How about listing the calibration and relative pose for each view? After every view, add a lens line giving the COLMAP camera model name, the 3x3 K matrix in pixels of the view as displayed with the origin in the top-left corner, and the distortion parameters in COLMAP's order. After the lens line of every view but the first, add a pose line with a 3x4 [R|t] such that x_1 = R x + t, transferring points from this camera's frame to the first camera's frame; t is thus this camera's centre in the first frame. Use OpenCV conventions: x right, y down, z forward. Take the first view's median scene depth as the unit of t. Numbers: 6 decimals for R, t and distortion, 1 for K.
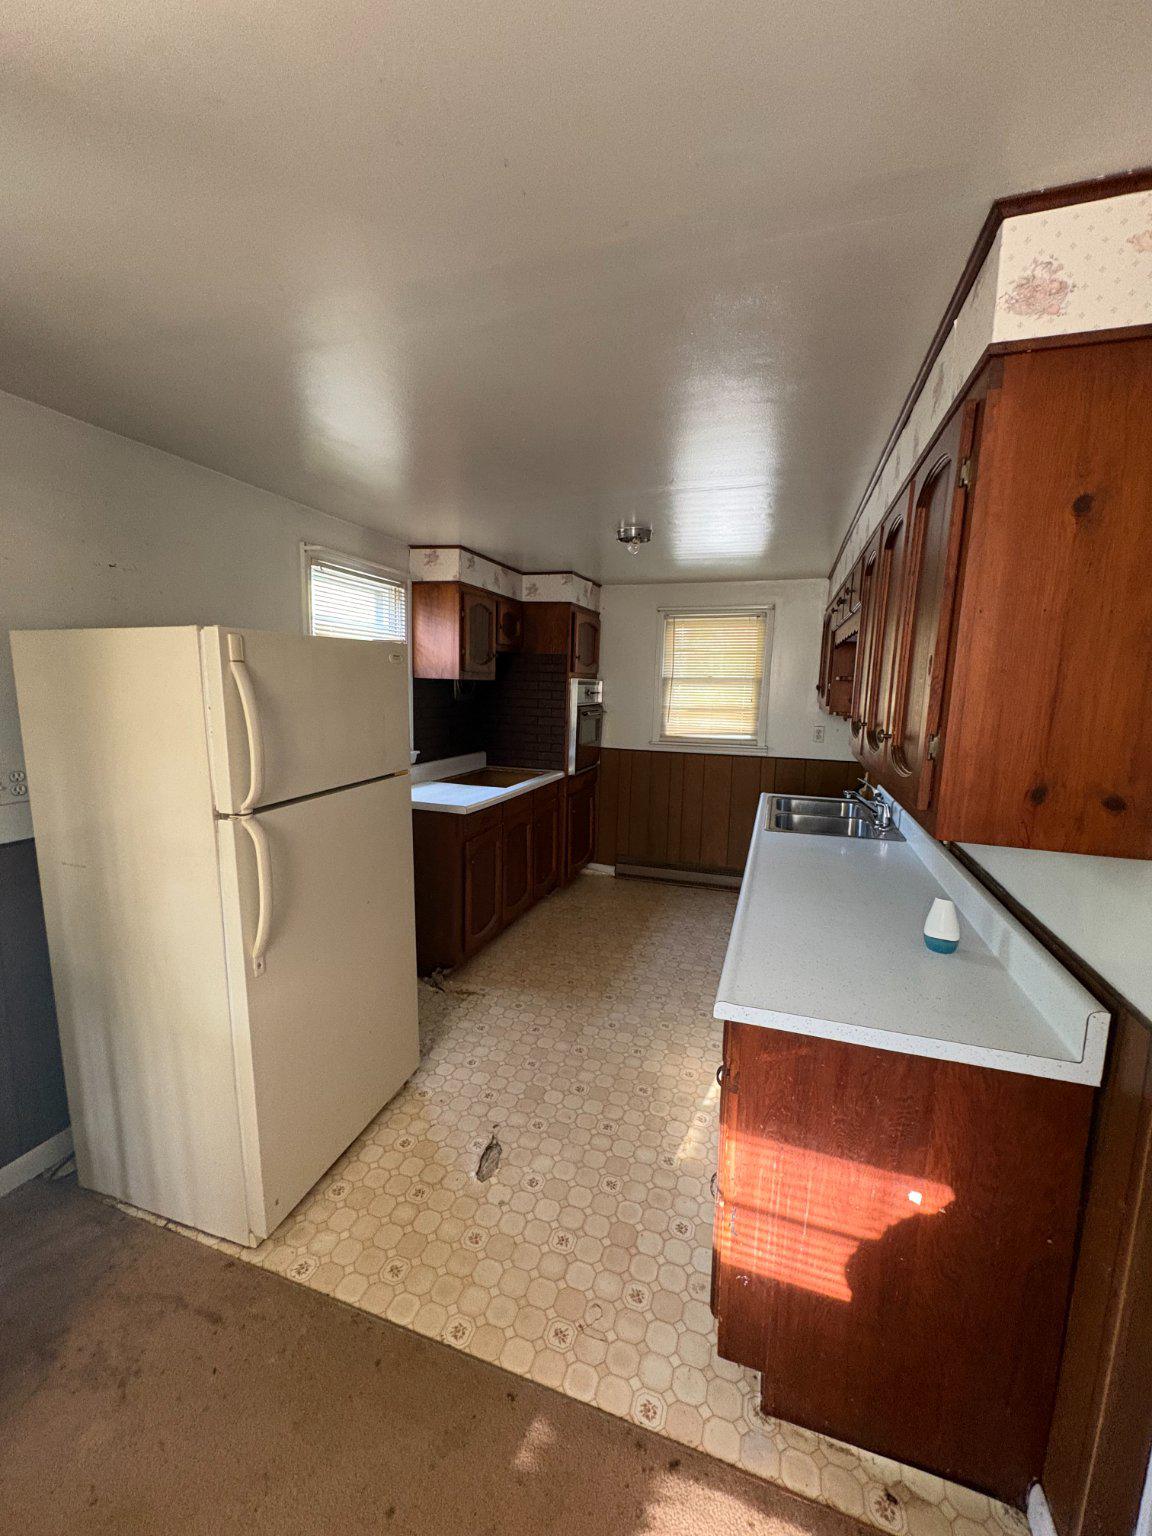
lens RADIAL K [[607.7, 0, 576.8], [0, 607.7, 770.9], [0, 0, 1]] dist [0.001470, 0.000499]
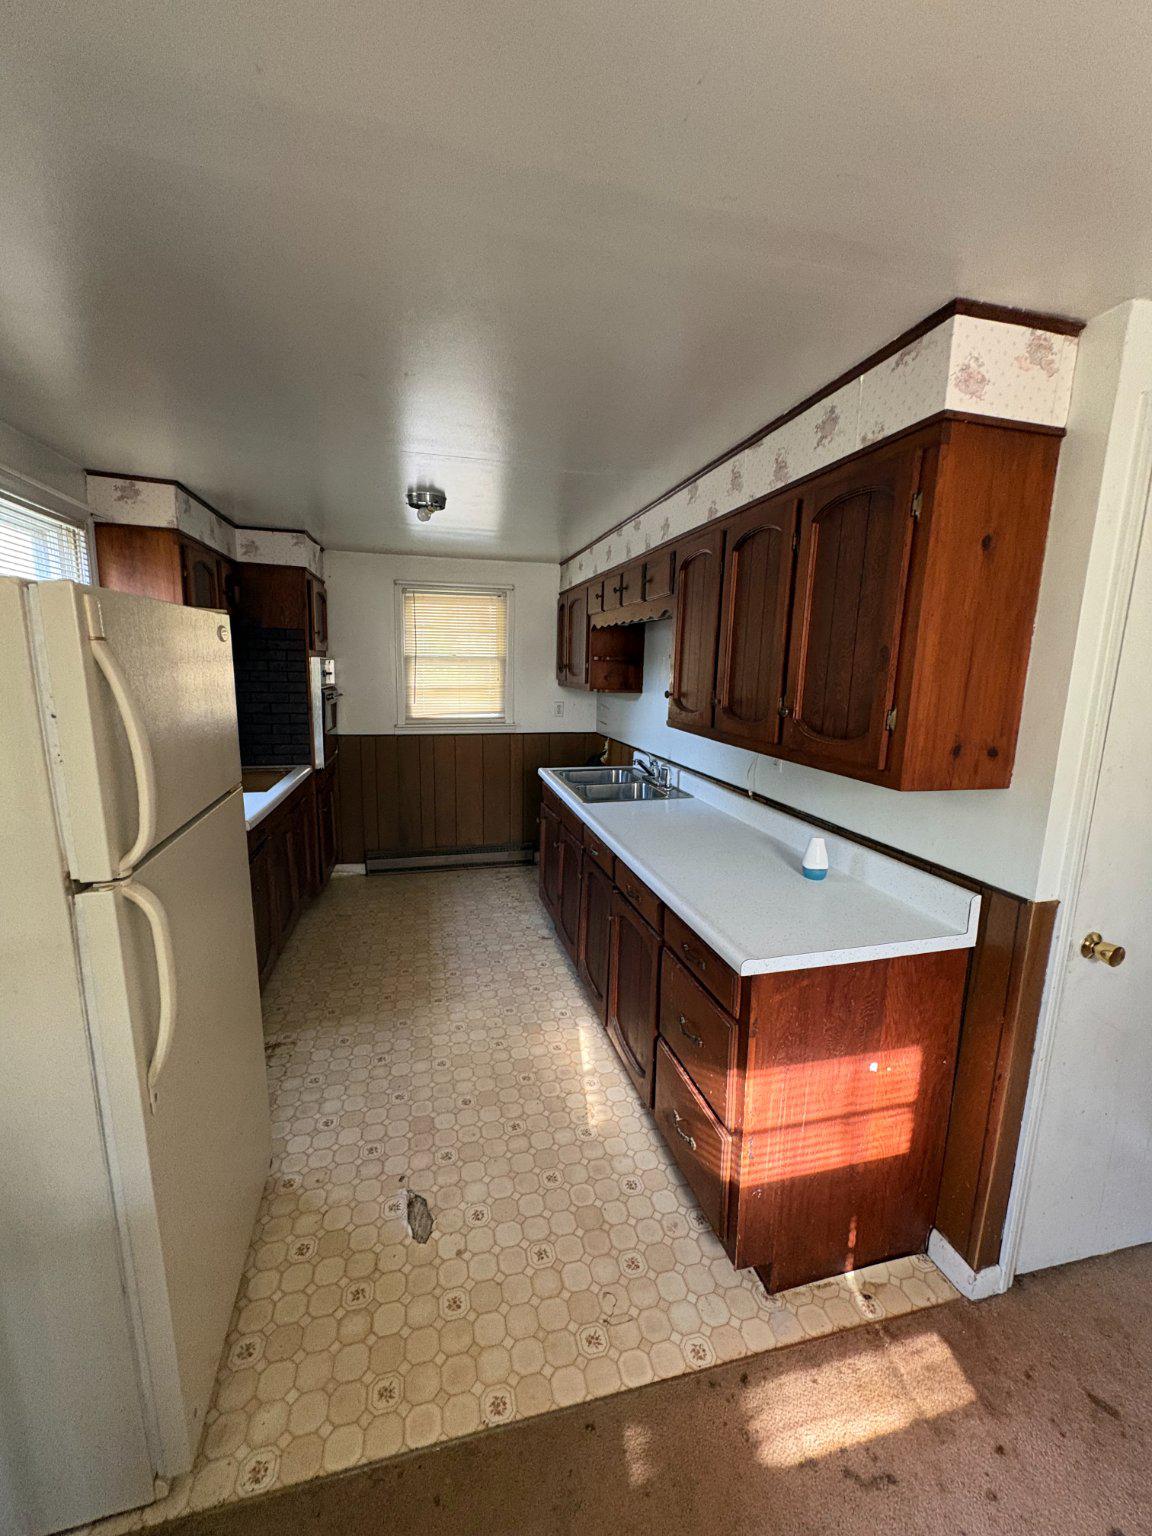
lens RADIAL K [[607.7, 0, 572.8], [0, 607.7, 770.8], [0, 0, 1]] dist [0.001470, 0.000499]
pose [[0.840871, -0.097373, 0.532405, -0.428361], [0.076571, 0.995192, 0.061077, -0.039767], [-0.535792, -0.010591, 0.844283, 0.178937]]
